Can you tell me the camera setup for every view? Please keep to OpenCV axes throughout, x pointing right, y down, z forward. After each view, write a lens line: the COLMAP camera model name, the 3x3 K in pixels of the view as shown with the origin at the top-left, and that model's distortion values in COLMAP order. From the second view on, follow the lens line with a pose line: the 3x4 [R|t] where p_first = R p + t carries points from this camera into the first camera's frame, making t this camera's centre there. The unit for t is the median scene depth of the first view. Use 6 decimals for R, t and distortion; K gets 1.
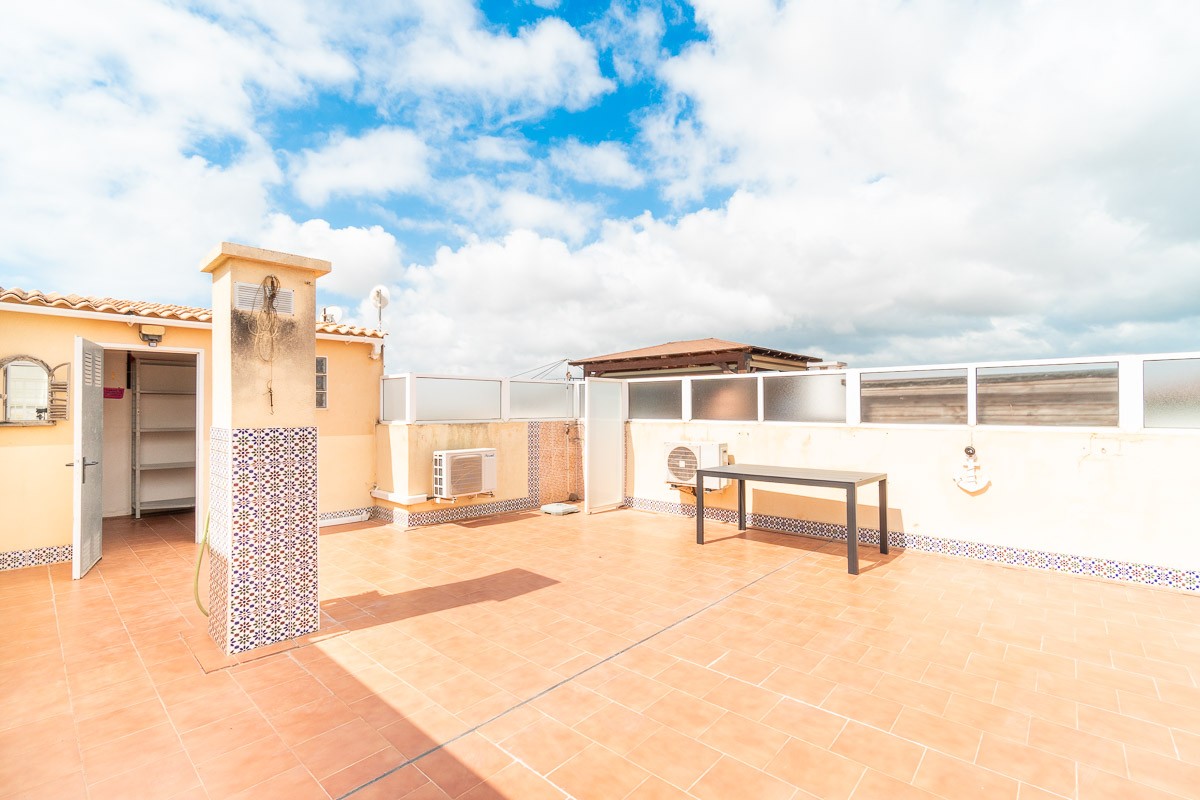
lens RADIAL K [[528.5, 0, 568.0], [0, 528.5, 400.3], [0, 0, 1]] dist [-0.000011, -0.000001]
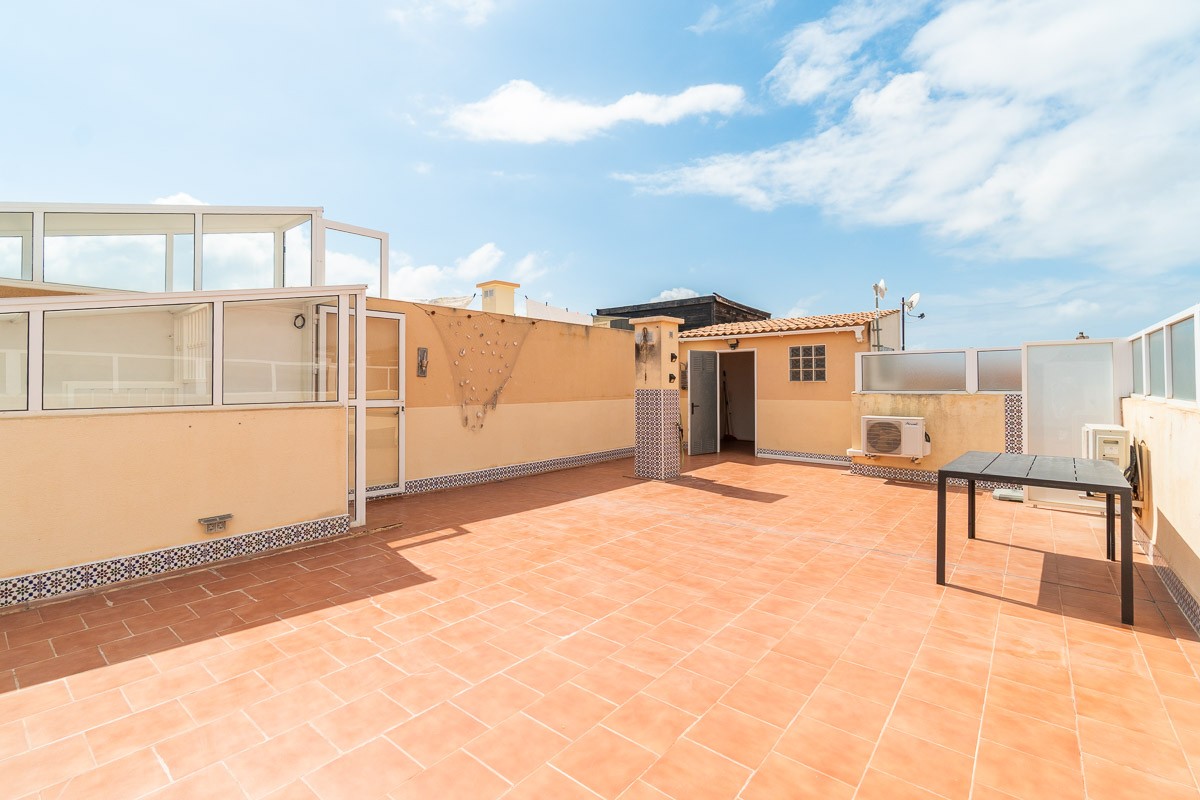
lens RADIAL K [[538.0, 0, 605.8], [0, 538.0, 395.1], [0, 0, 1]] dist [0.002466, 0.000072]
pose [[0.073550, 0.021773, -0.997054, 1.376281], [0.019846, 0.999532, 0.023291, 0.011627], [0.997094, -0.021500, 0.073083, 0.454887]]
